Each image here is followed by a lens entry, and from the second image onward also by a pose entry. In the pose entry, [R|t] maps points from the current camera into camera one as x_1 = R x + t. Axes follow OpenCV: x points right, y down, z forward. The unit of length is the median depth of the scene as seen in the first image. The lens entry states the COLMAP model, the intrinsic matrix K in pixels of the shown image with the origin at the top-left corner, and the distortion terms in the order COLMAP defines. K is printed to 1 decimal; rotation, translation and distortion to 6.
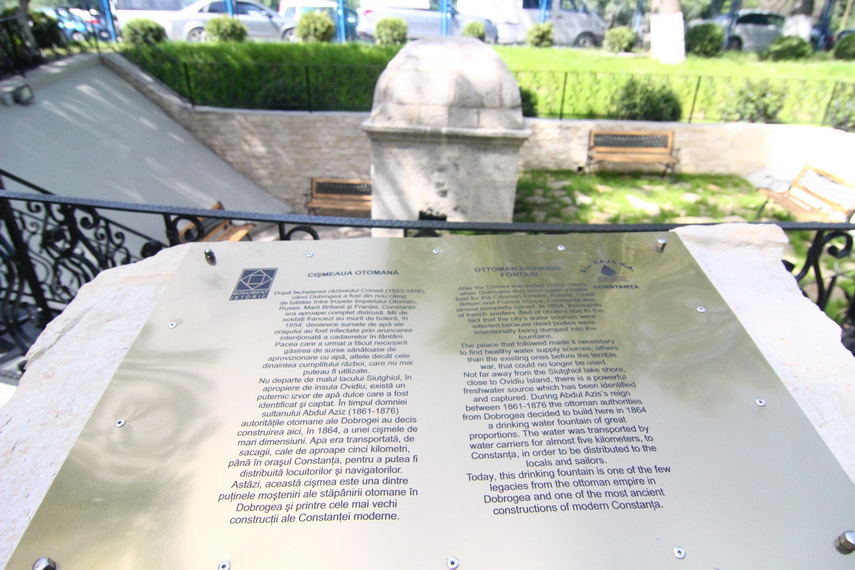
lens RADIAL K [[485.2, 0, 431.7], [0, 485.2, 284.1], [0, 0, 1]] dist [-0.021045, -0.002067]
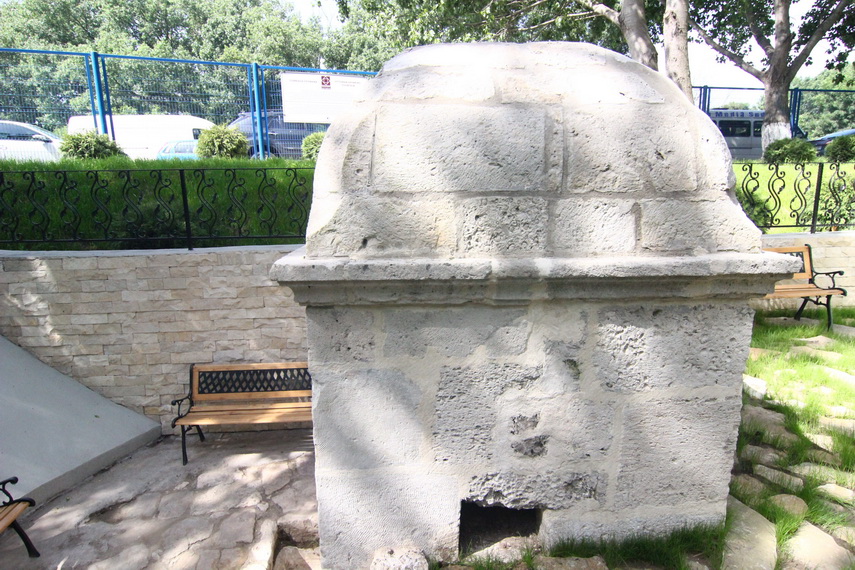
lens RADIAL K [[485.2, 0, 431.7], [0, 485.2, 284.1], [0, 0, 1]] dist [-0.021045, -0.002067]
pose [[0.987628, -0.062777, 0.143704, -0.058942], [0.098561, 0.961251, -0.257452, -0.147026], [-0.121973, 0.268431, 0.955546, 0.449661]]
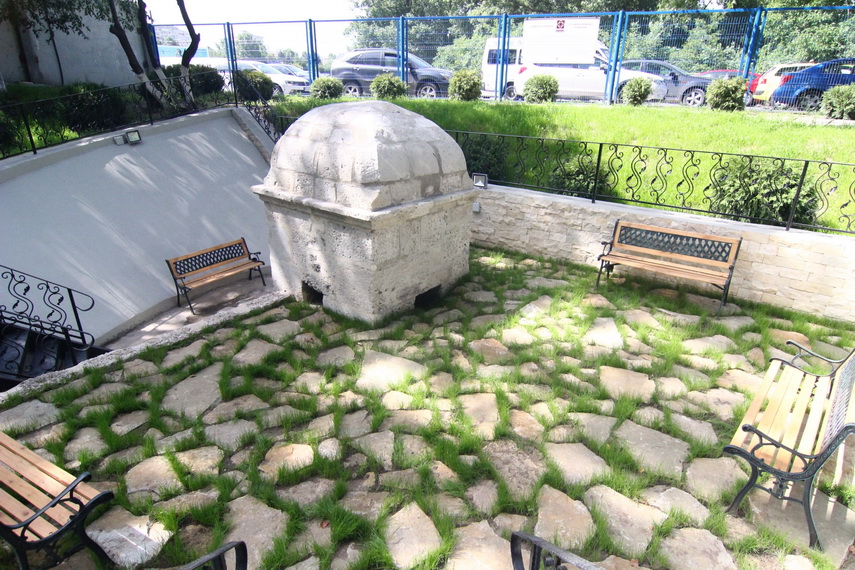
lens RADIAL K [[485.2, 0, 431.7], [0, 485.2, 284.1], [0, 0, 1]] dist [-0.021045, -0.002067]
pose [[0.840482, 0.199396, -0.503817, 0.453182], [-0.244636, 0.969306, -0.024486, -0.128014], [0.483470, 0.143831, 0.863464, 0.222776]]
